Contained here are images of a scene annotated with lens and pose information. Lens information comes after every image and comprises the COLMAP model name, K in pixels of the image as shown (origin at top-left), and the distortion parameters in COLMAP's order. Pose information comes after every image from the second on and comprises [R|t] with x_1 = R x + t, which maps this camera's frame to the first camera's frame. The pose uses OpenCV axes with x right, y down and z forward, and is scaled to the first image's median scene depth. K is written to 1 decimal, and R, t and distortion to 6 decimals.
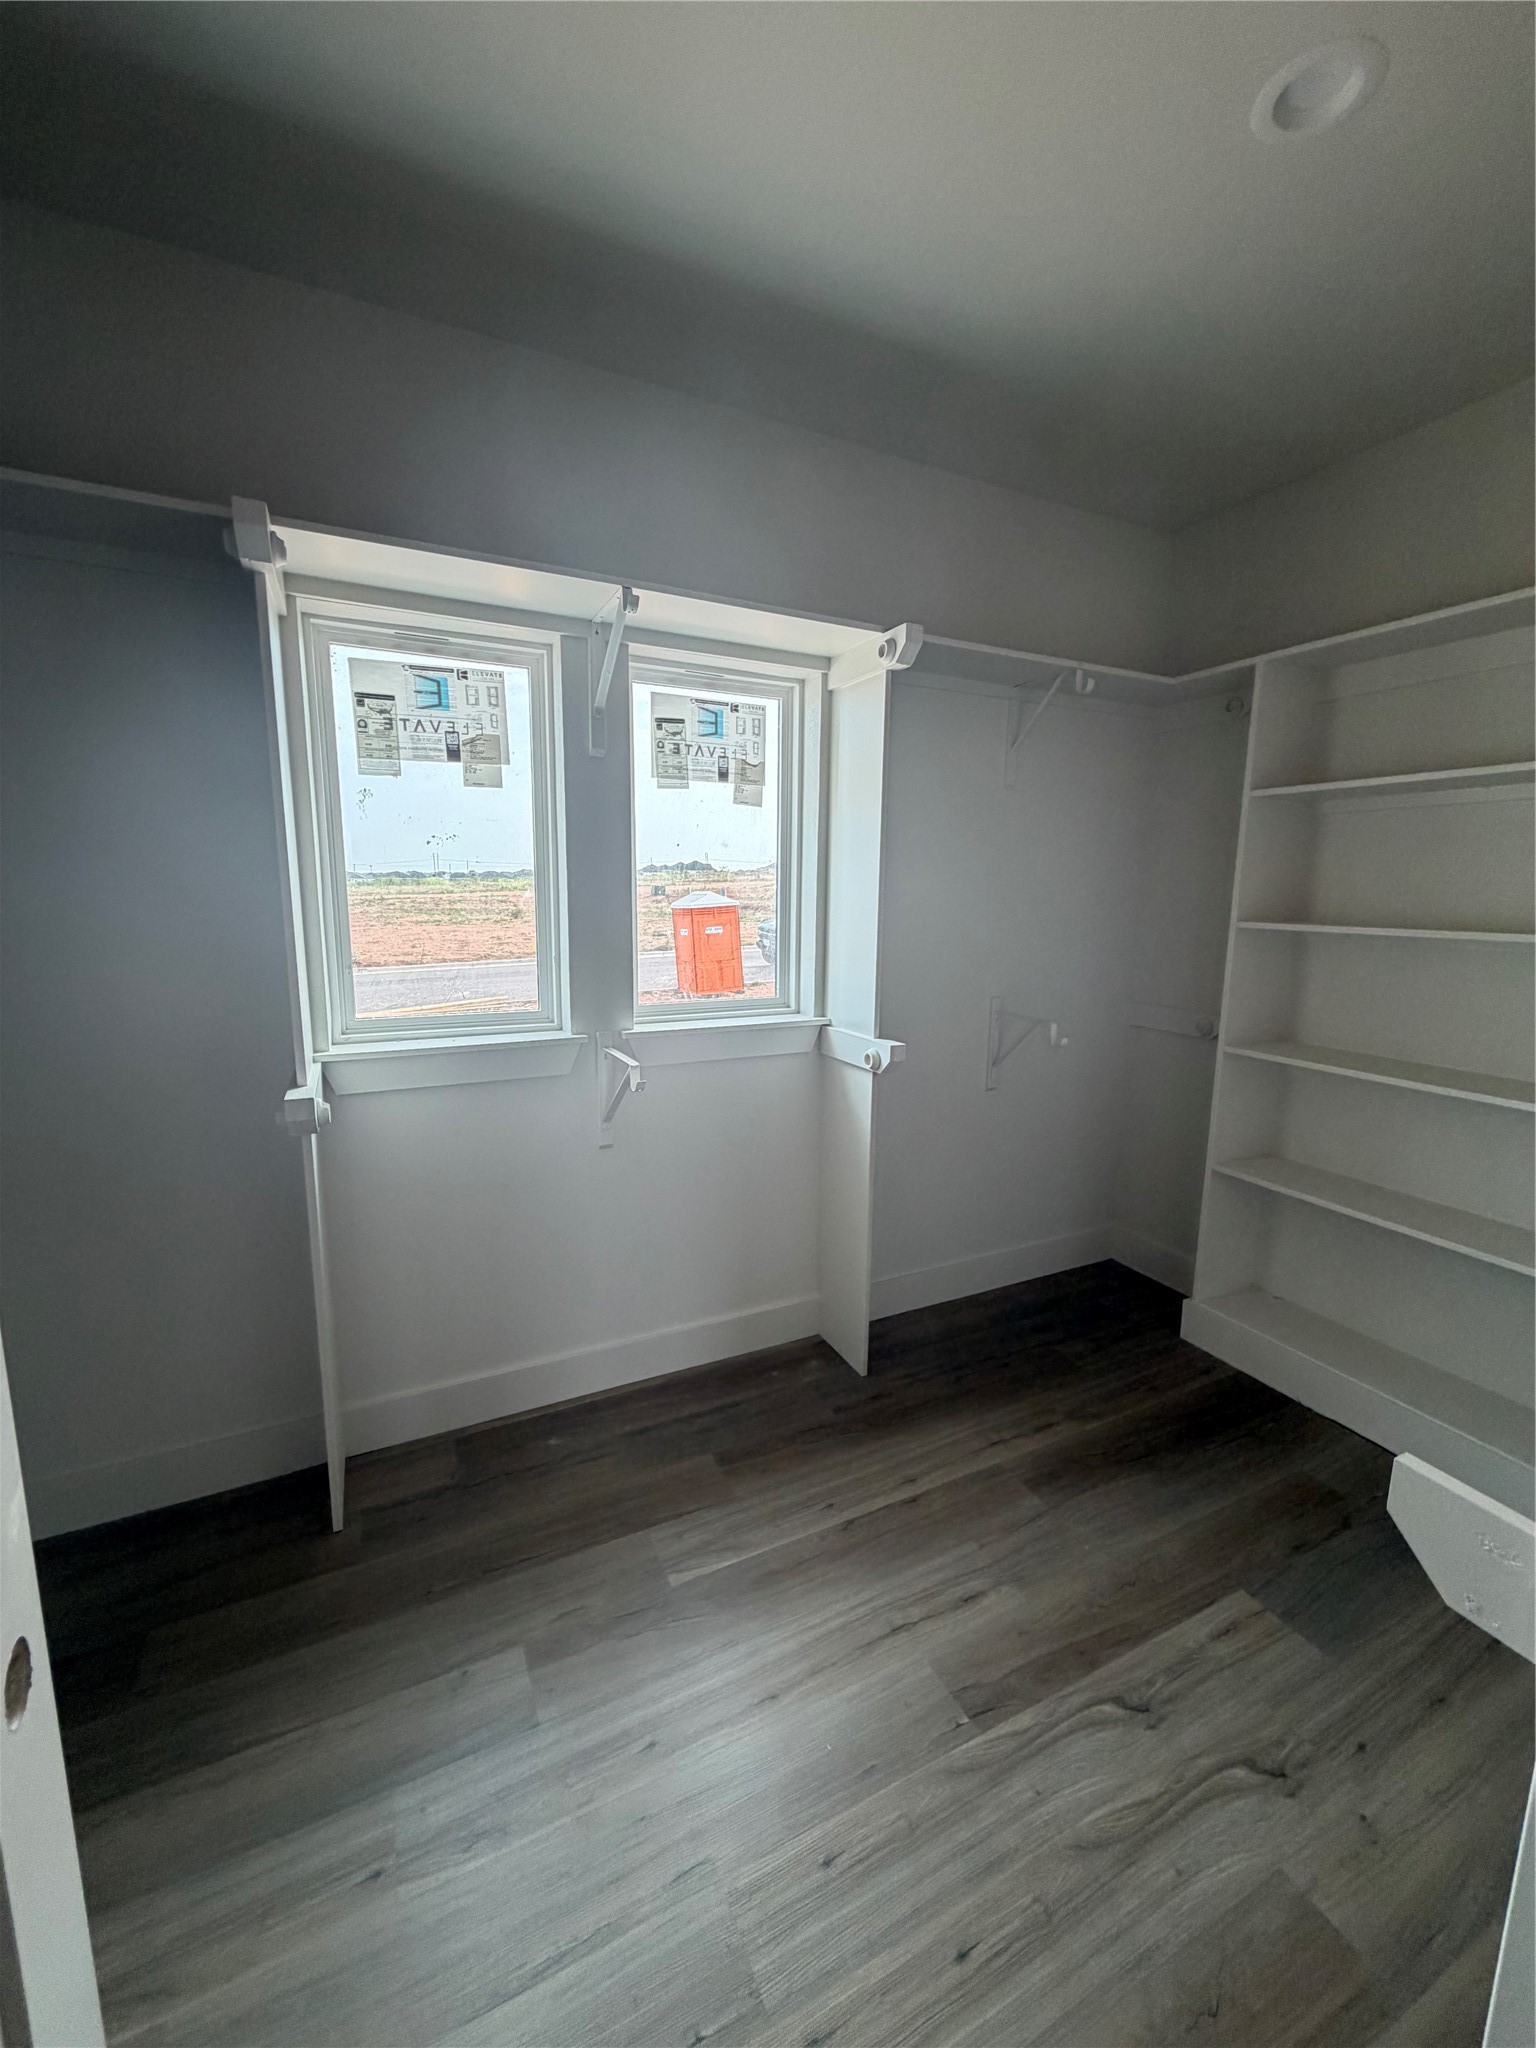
lens RADIAL K [[819.8, 0, 773.1], [0, 819.8, 1019.4], [0, 0, 1]] dist [-0.000017, 0.000157]
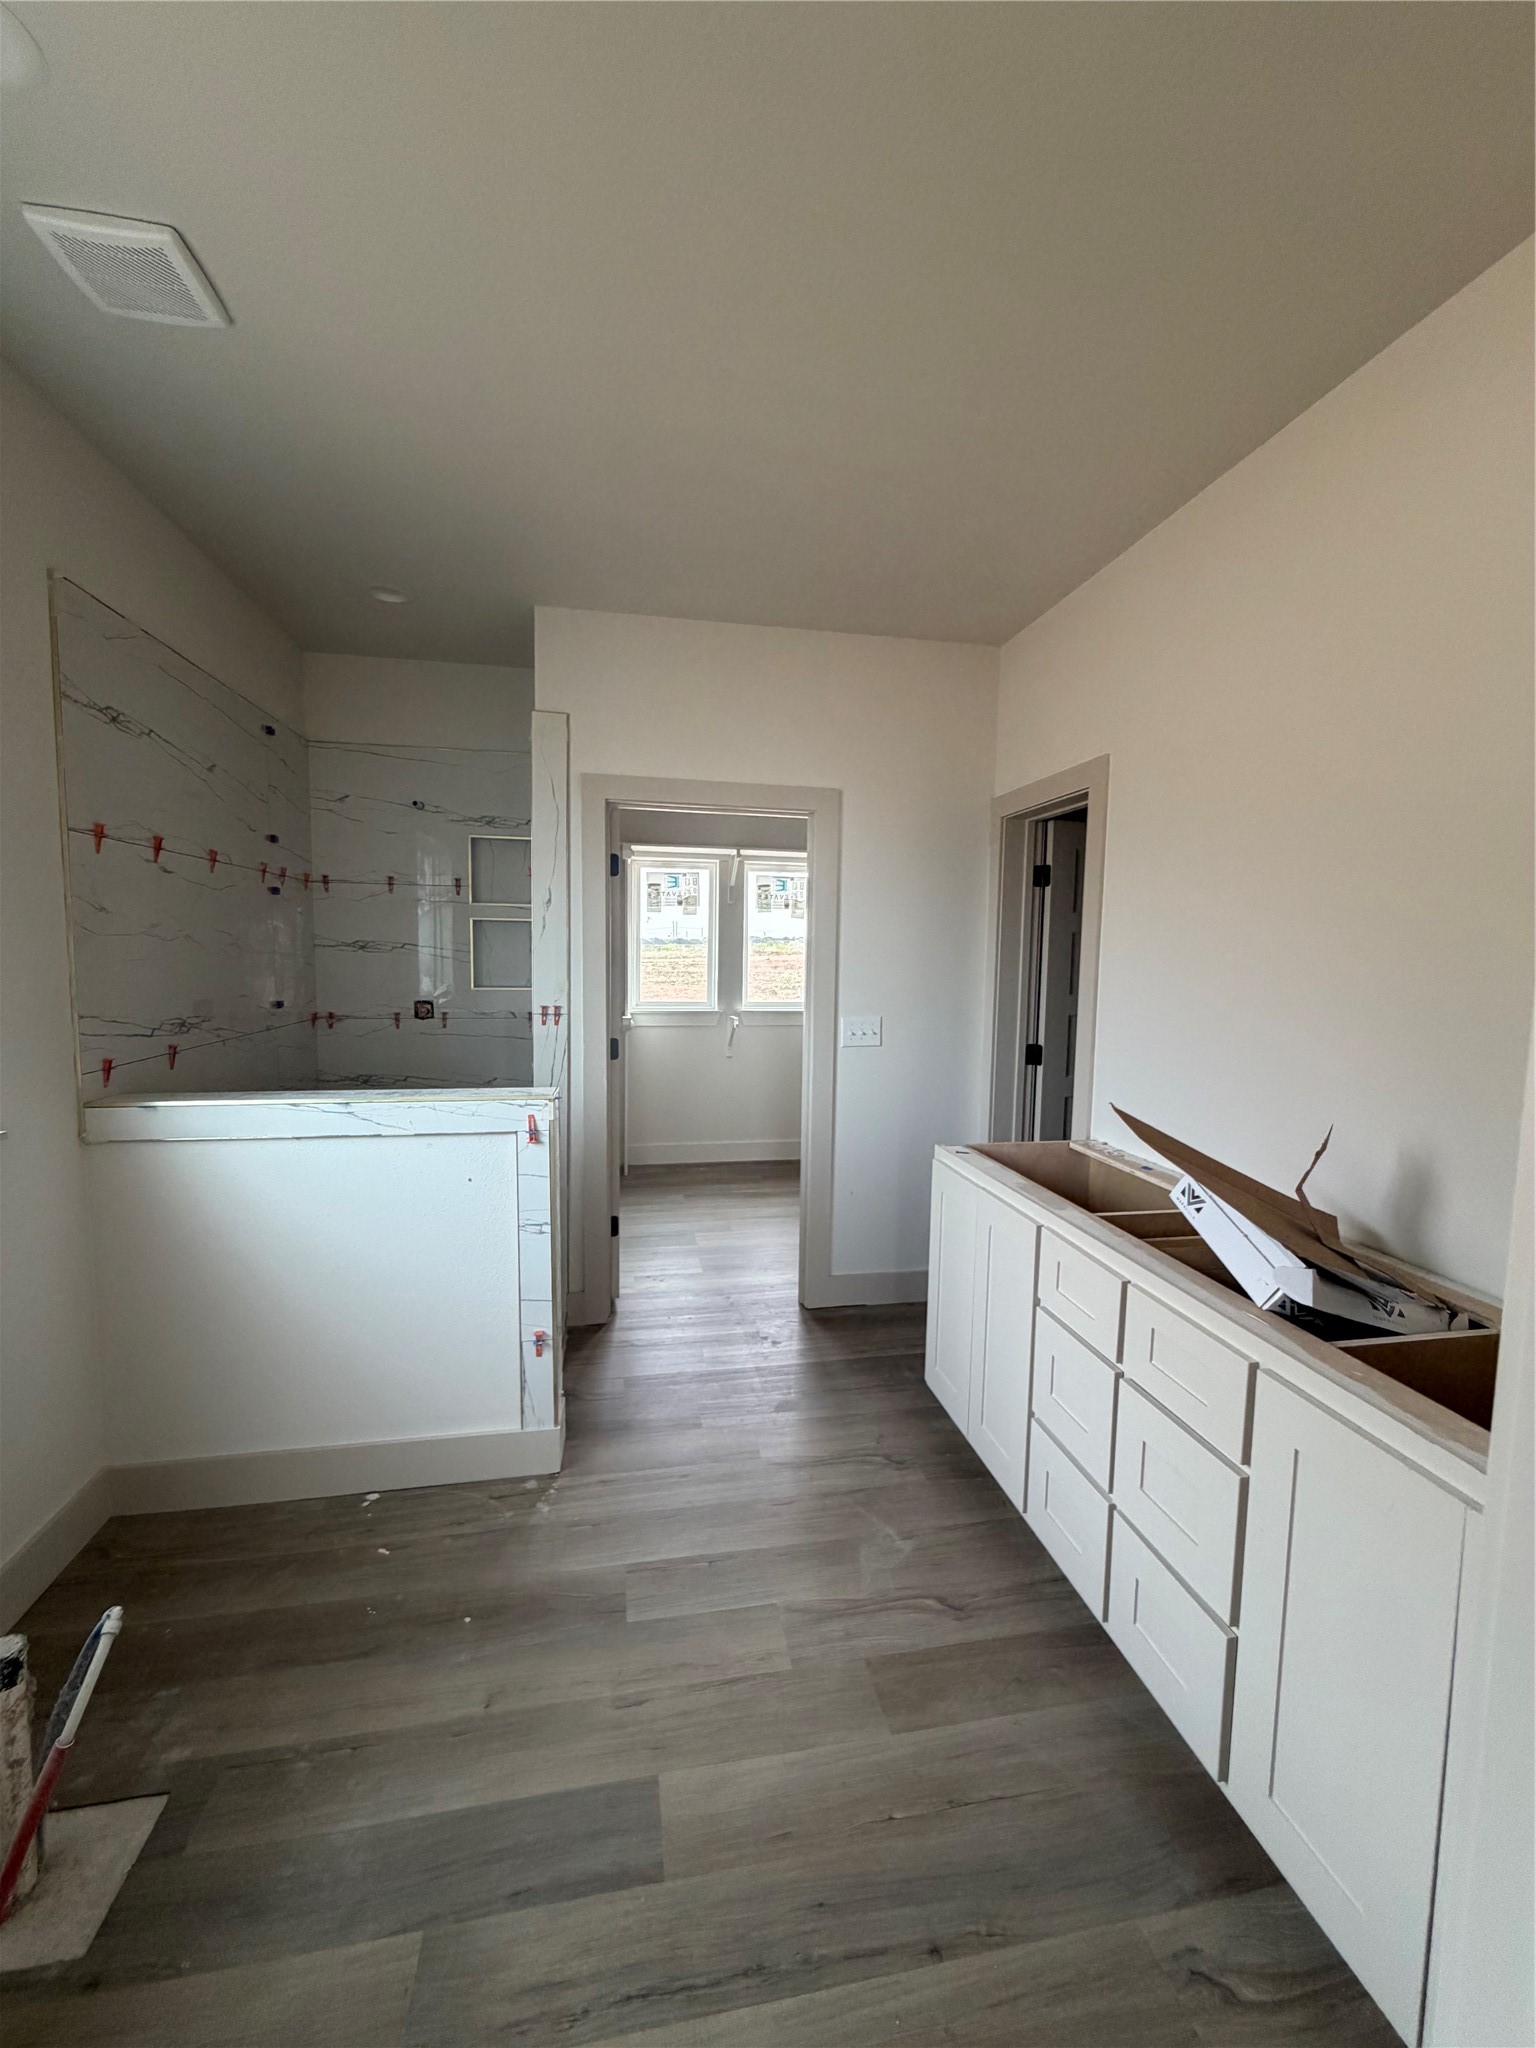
lens RADIAL K [[819.8, 0, 773.1], [0, 819.8, 1019.4], [0, 0, 1]] dist [-0.000017, 0.000157]
pose [[0.964966, 0.021922, -0.261458, 0.600639], [-0.042423, 0.996427, -0.073027, 0.230539], [0.258923, 0.081560, 0.962448, -1.439011]]
